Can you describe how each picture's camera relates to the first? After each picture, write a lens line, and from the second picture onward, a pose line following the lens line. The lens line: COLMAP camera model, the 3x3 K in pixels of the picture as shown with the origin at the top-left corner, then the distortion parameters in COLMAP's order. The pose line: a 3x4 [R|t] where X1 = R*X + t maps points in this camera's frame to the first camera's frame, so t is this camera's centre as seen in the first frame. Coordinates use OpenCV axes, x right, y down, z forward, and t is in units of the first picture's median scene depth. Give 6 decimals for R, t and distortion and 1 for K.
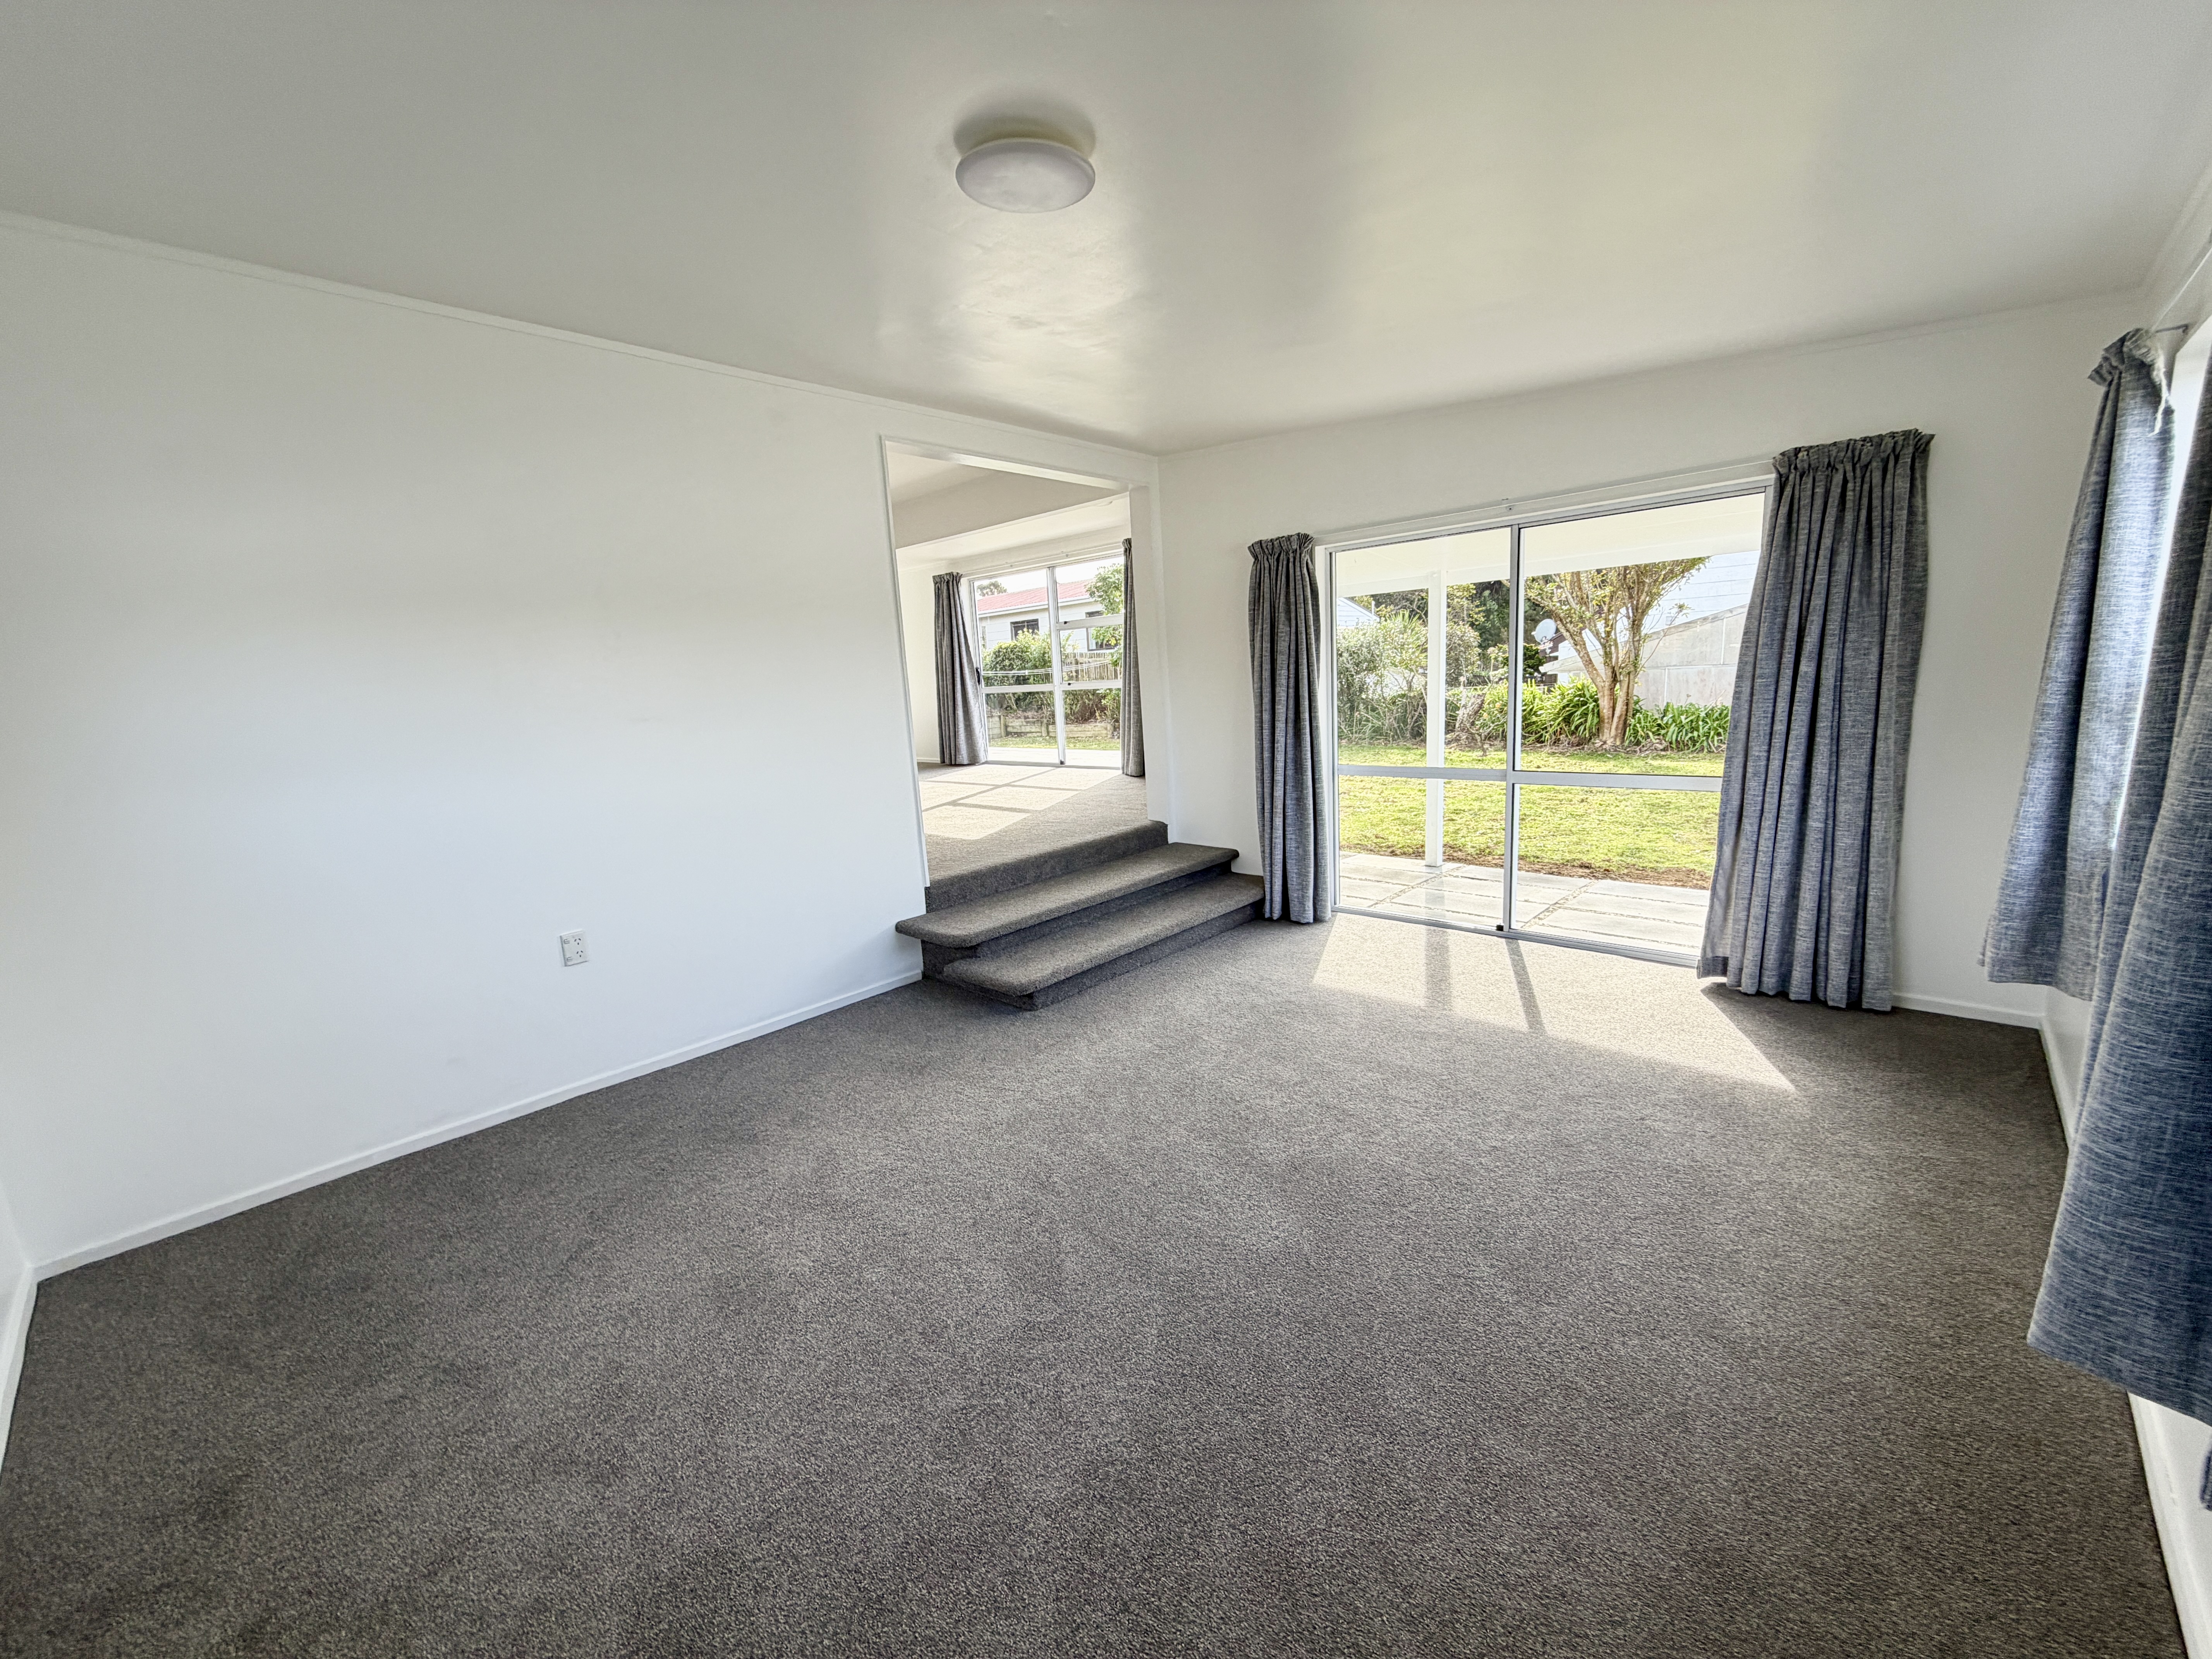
lens RADIAL K [[881.2, 0, 1105.5], [0, 881.2, 826.0], [0, 0, 1]] dist [-0.002611, -0.000375]
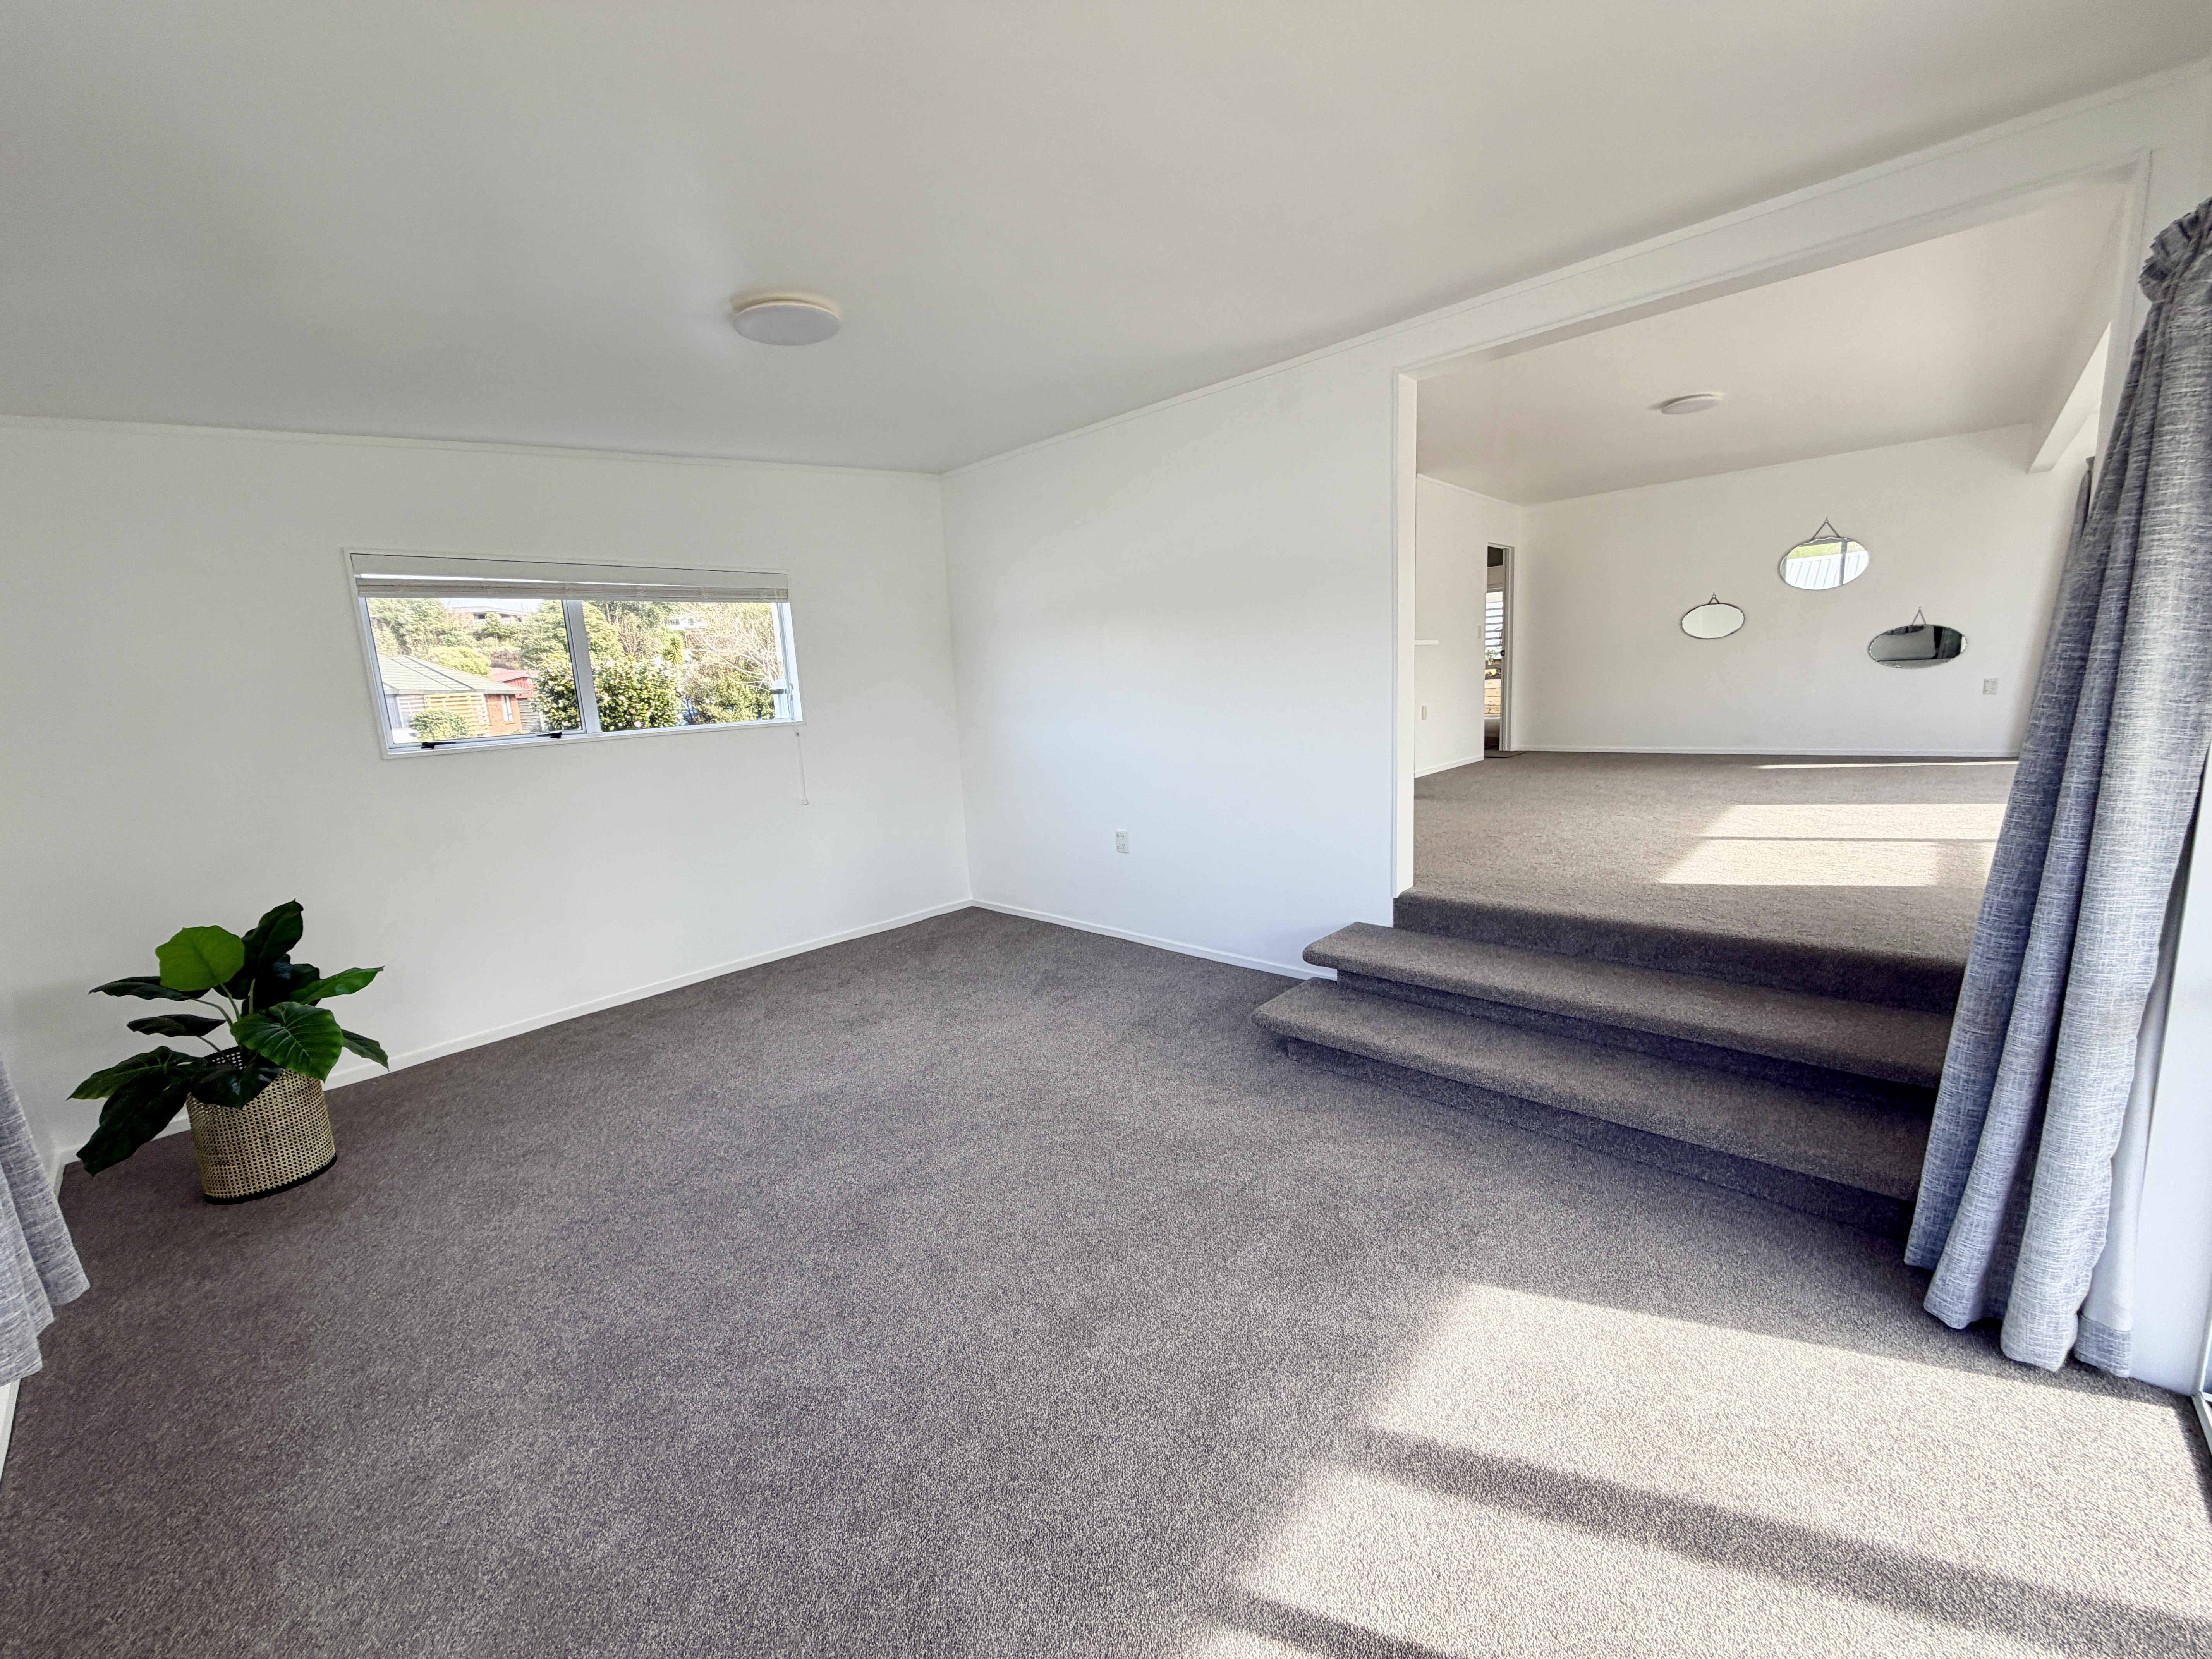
lens RADIAL K [[881.2, 0, 1109.1], [0, 881.2, 837.4], [0, 0, 1]] dist [-0.002611, -0.000375]
pose [[-0.010834, 0.225785, -0.974117, 0.708031], [-0.117006, 0.967196, 0.225482, -0.168622], [0.993072, 0.116420, 0.015940, 0.800142]]
